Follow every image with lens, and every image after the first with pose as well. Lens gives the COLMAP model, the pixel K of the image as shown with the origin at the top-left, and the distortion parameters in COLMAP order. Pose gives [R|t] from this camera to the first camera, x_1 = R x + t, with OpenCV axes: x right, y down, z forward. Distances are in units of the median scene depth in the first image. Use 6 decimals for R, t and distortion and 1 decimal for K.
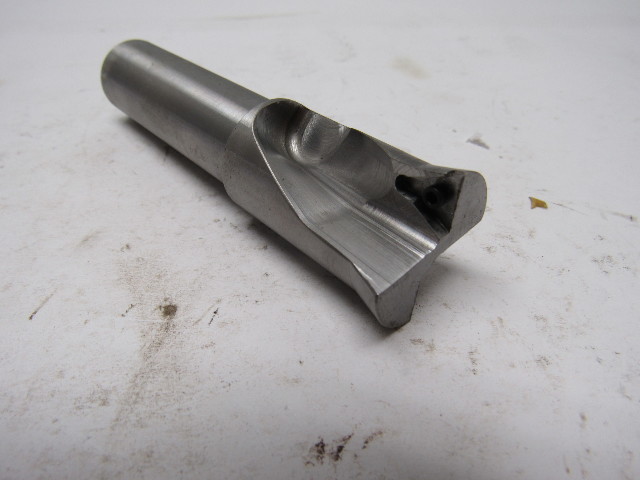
lens RADIAL K [[444.6, 0, 319.2], [0, 444.6, 239.6], [0, 0, 1]] dist [-0.020992, -0.019819]
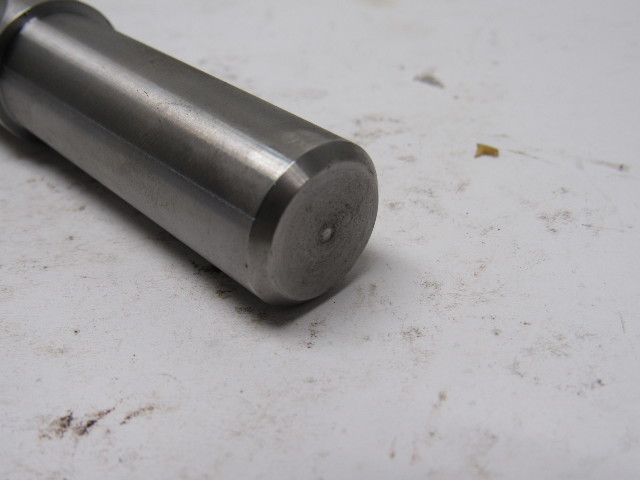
lens RADIAL K [[731.3, 0, 324.0], [0, 731.3, 244.3], [0, 0, 1]] dist [-0.085157, 0.000000]
pose [[0.997565, -0.014092, -0.068310, 0.413555], [0.006896, 0.994505, -0.104457, 0.236107], [0.069406, 0.103732, 0.992181, -0.168838]]
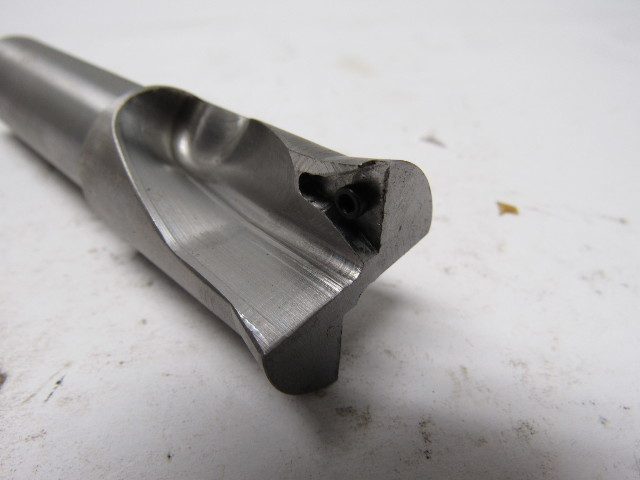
lens RADIAL K [[451.1, 0, 320.1], [0, 451.1, 234.0], [0, 0, 1]] dist [-0.043943, 0.003321]
pose [[0.997863, -0.048702, 0.043560, 0.157119], [0.051267, 0.996891, -0.059839, -0.006383], [-0.040511, 0.061944, 0.997257, 0.273996]]
